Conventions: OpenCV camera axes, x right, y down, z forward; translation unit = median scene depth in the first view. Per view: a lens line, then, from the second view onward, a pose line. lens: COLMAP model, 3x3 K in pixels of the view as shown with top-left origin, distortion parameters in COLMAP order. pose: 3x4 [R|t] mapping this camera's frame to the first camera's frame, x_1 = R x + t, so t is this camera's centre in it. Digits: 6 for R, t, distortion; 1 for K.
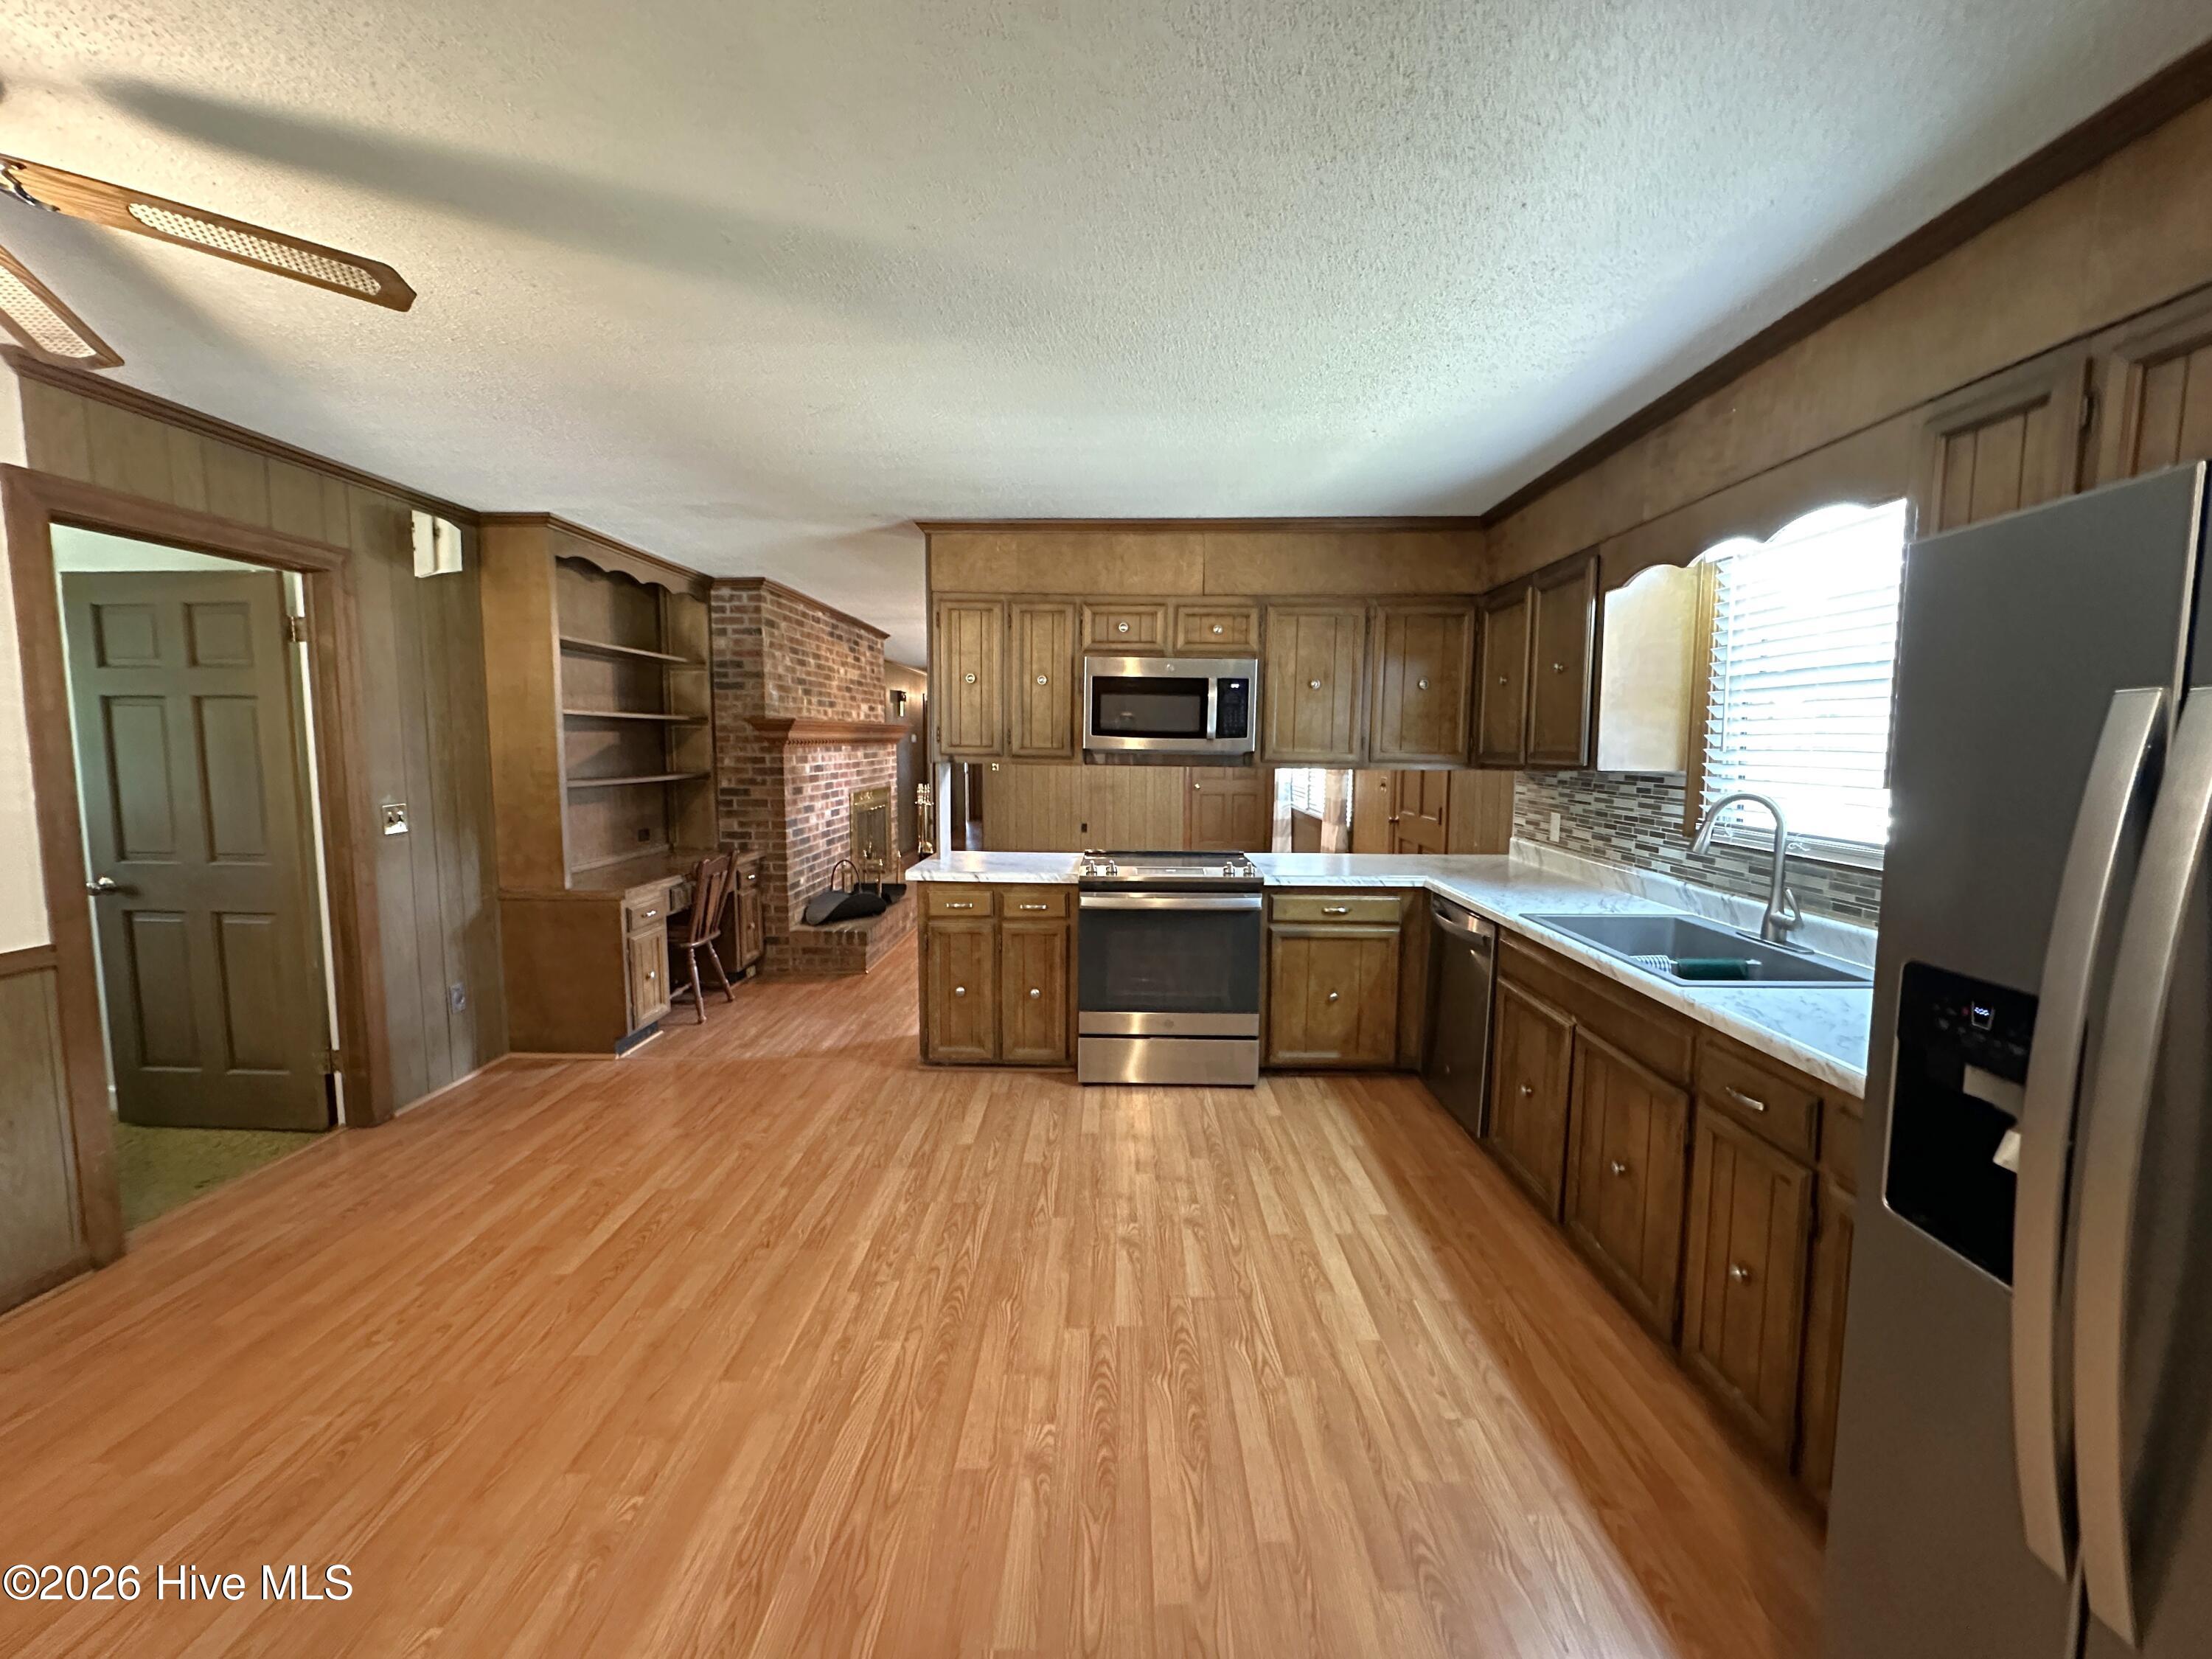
lens RADIAL K [[890.5, 0, 1104.2], [0, 890.5, 827.5], [0, 0, 1]] dist [0.003083, 0.000141]
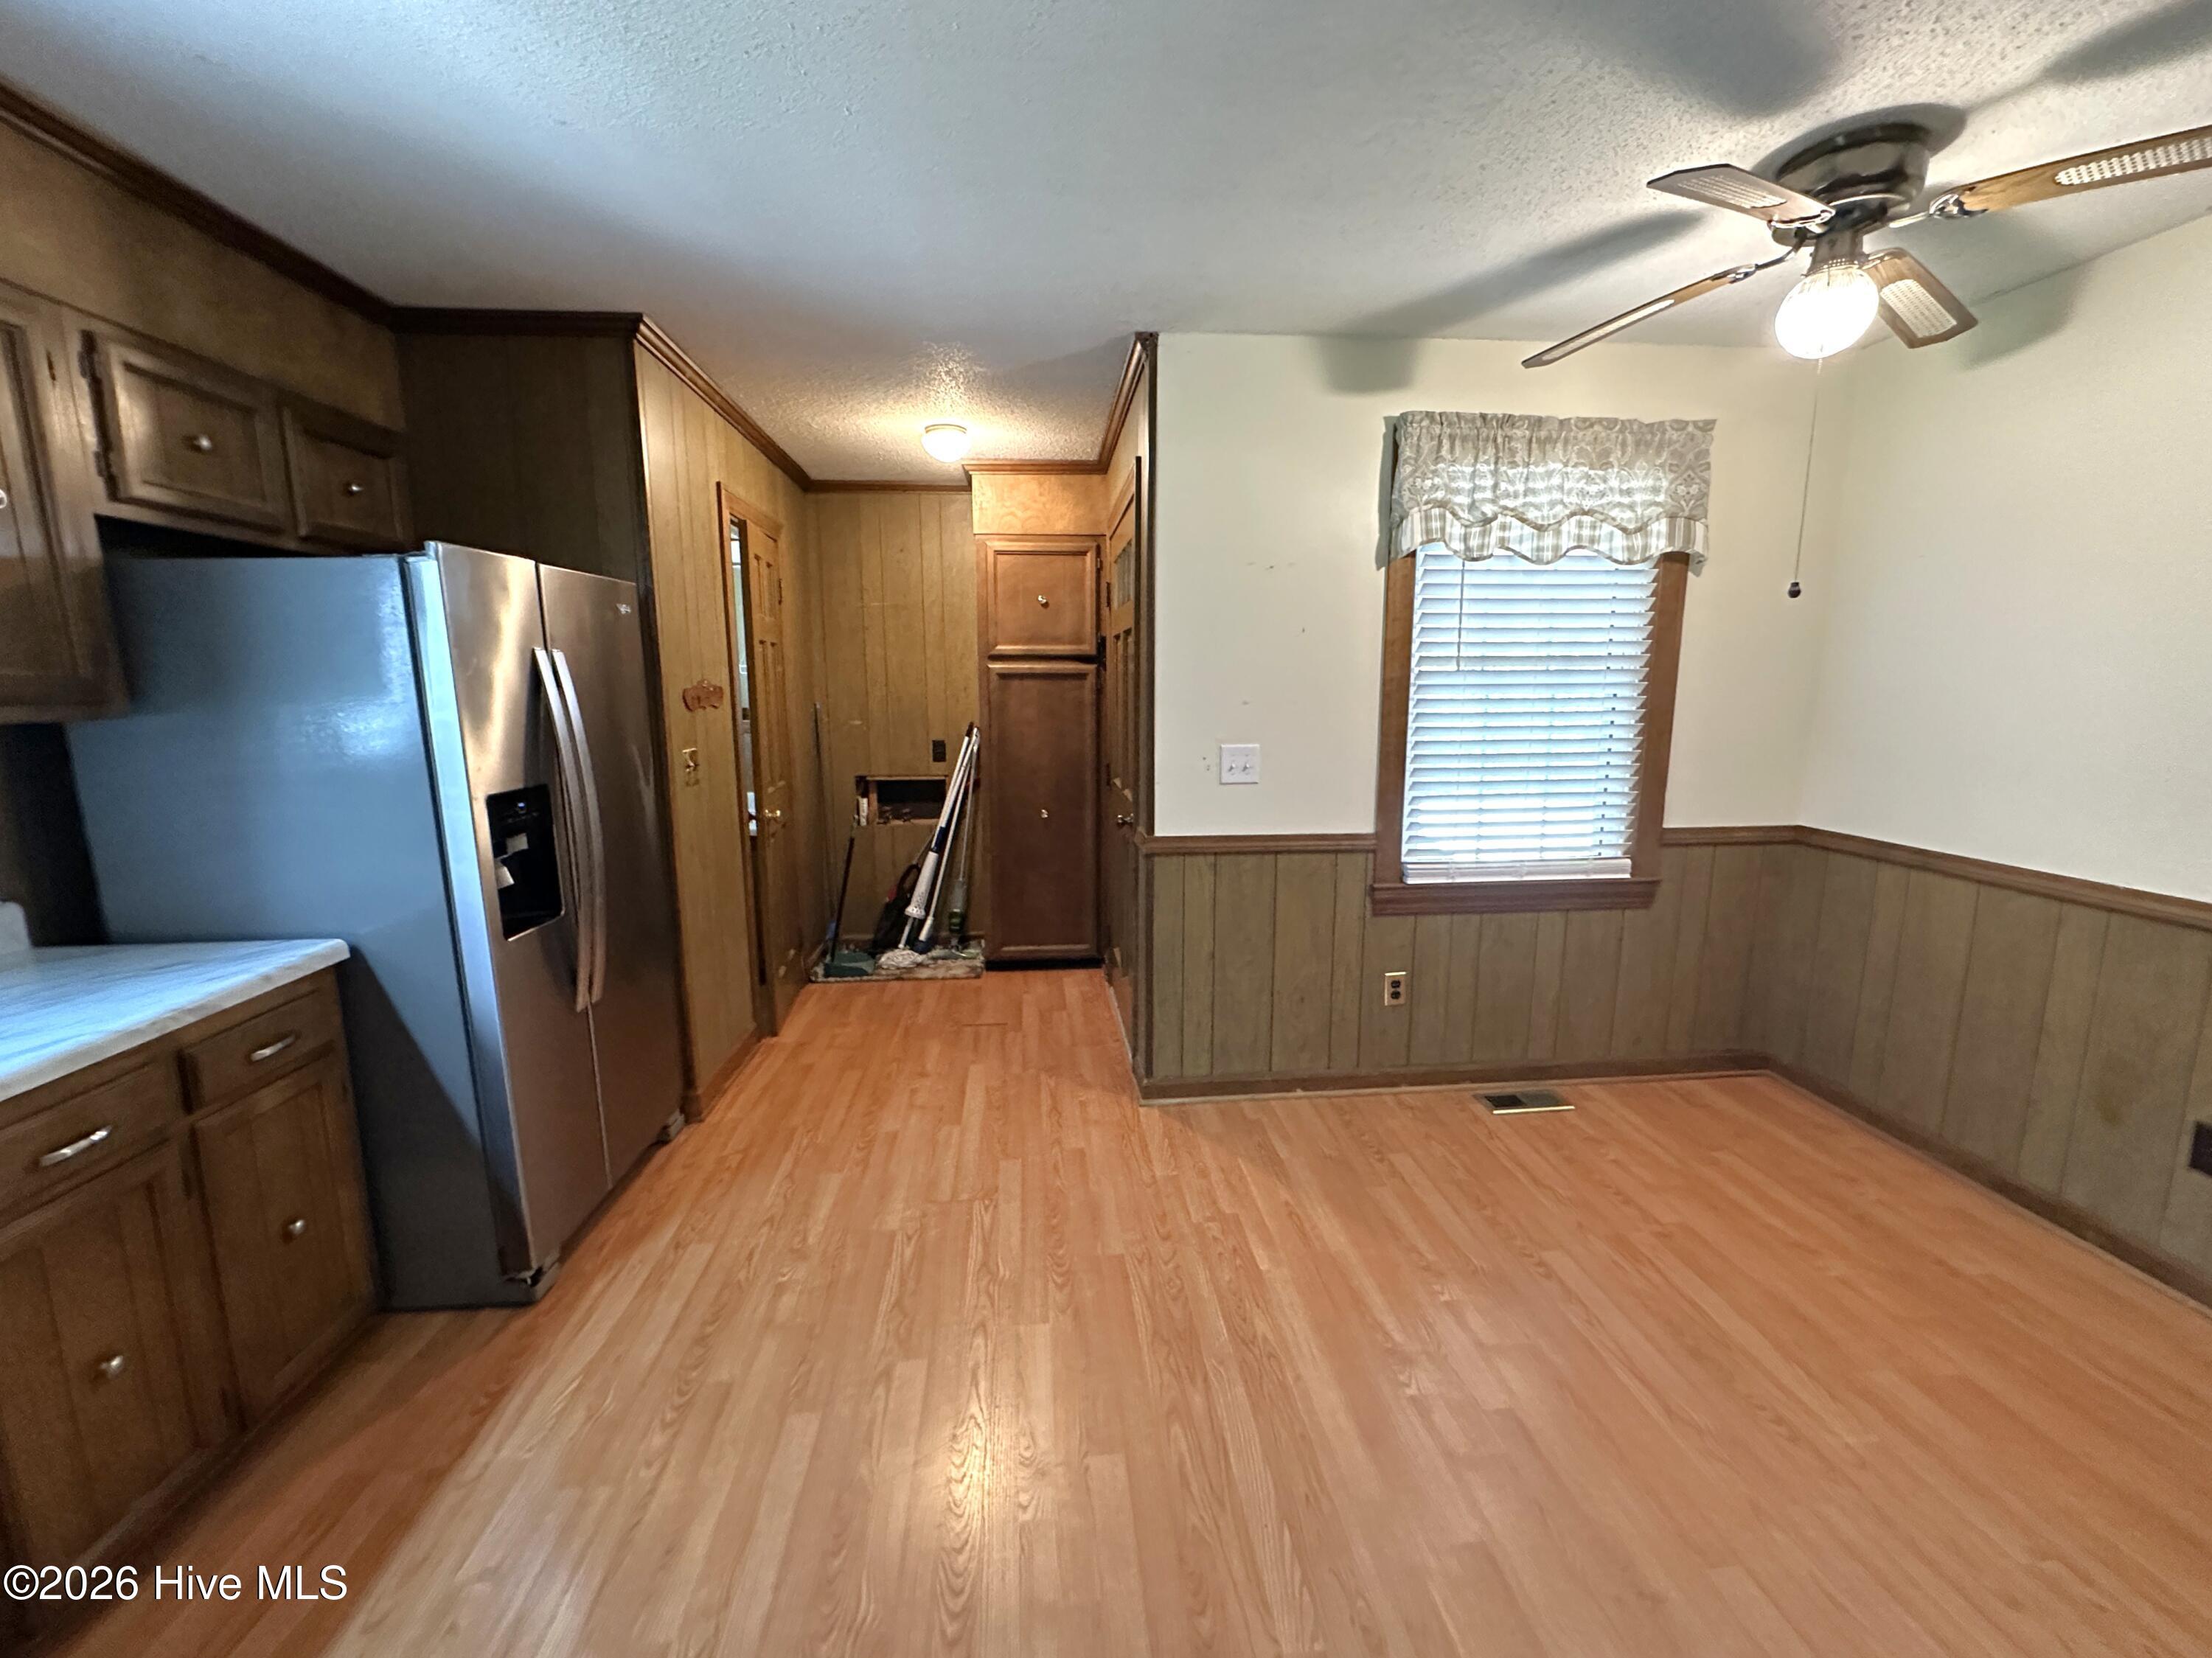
lens RADIAL K [[890.5, 0, 1103.6], [0, 890.5, 830.6], [0, 0, 1]] dist [0.003083, 0.000141]
pose [[-0.994795, 0.019719, -0.099975, -0.071027], [-0.006809, 0.966043, 0.258292, -0.159125], [0.101673, 0.257628, -0.960880, 1.843591]]
